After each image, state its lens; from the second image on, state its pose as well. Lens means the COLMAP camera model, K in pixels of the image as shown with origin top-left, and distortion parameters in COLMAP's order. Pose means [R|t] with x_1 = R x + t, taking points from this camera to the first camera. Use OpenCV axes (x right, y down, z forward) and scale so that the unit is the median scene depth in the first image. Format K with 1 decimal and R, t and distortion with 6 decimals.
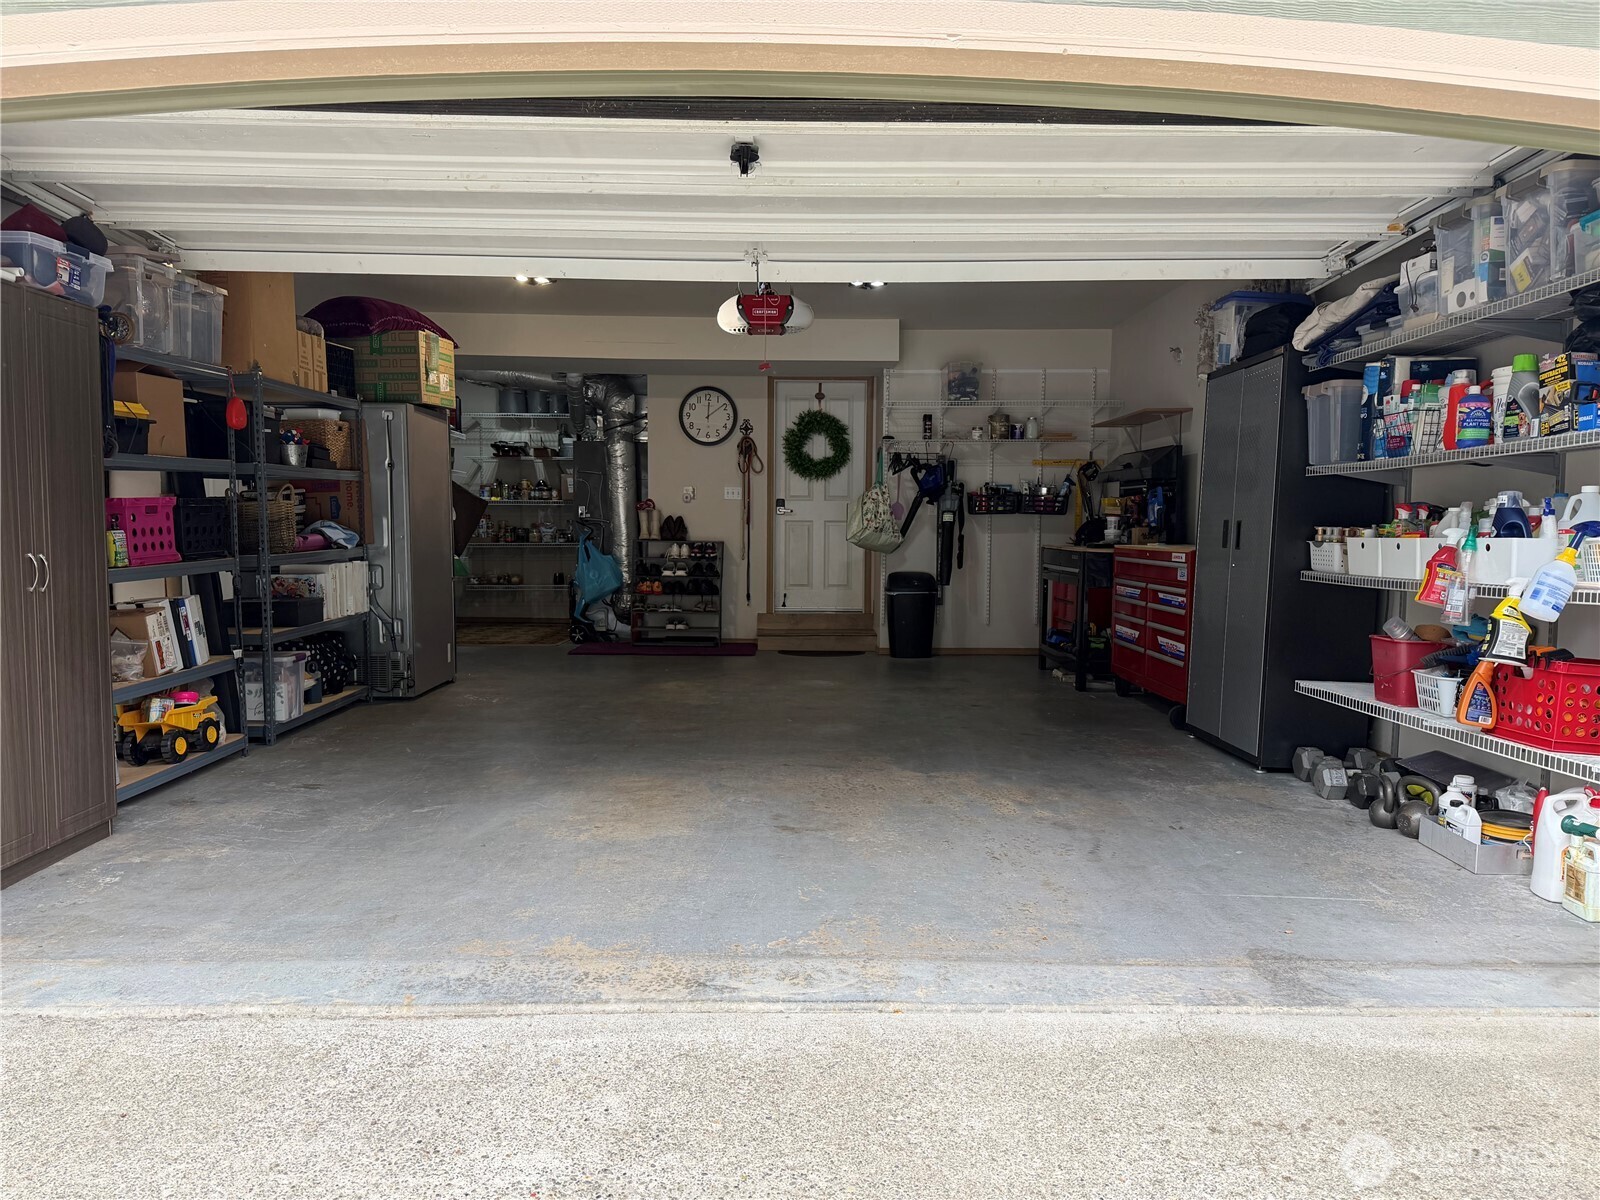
lens RADIAL K [[1124.9, 0, 800.0], [0, 1124.9, 600.0], [0, 0, 1]] dist [0.069910, -0.000830]
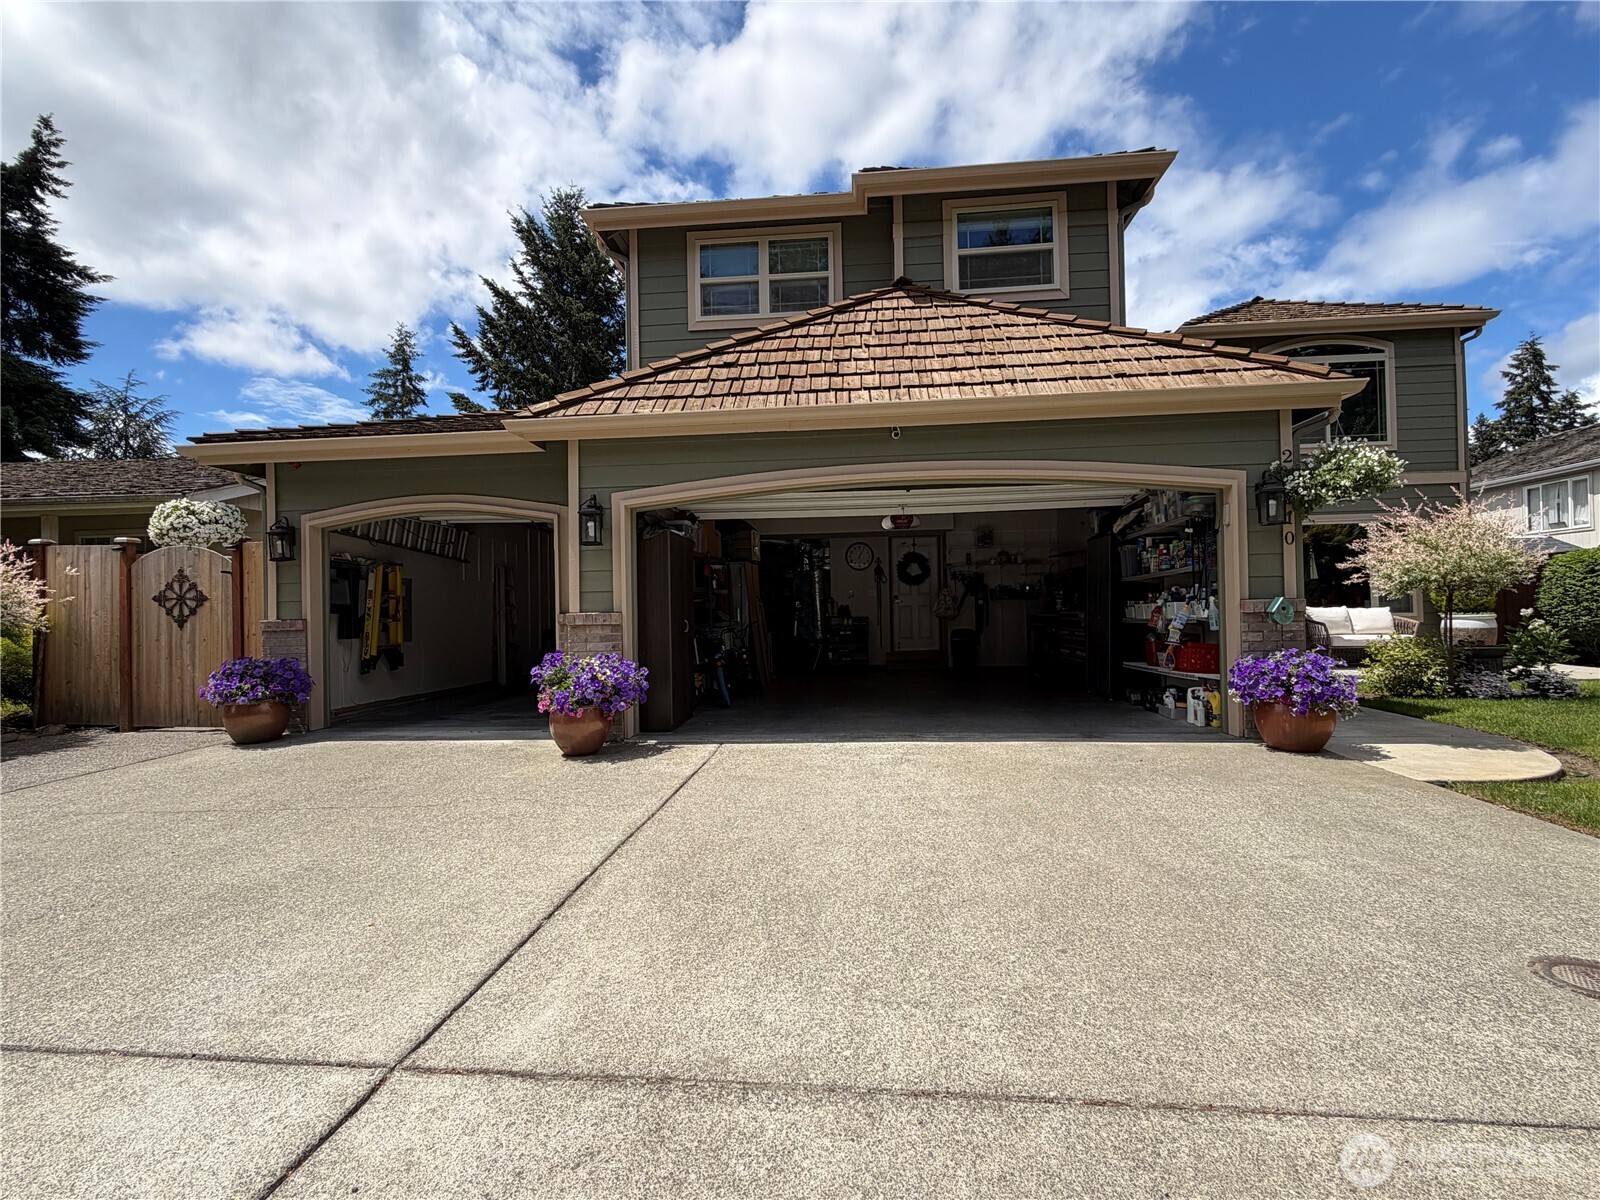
lens RADIAL K [[731.5, 0, 800.0], [0, 731.5, 600.0], [0, 0, 1]] dist [0.000820, 0.000021]
pose [[0.993278, -0.029061, -0.112044, -0.047745], [0.019554, 0.996187, -0.085028, 0.031141], [0.114088, 0.082266, 0.990059, -0.371350]]
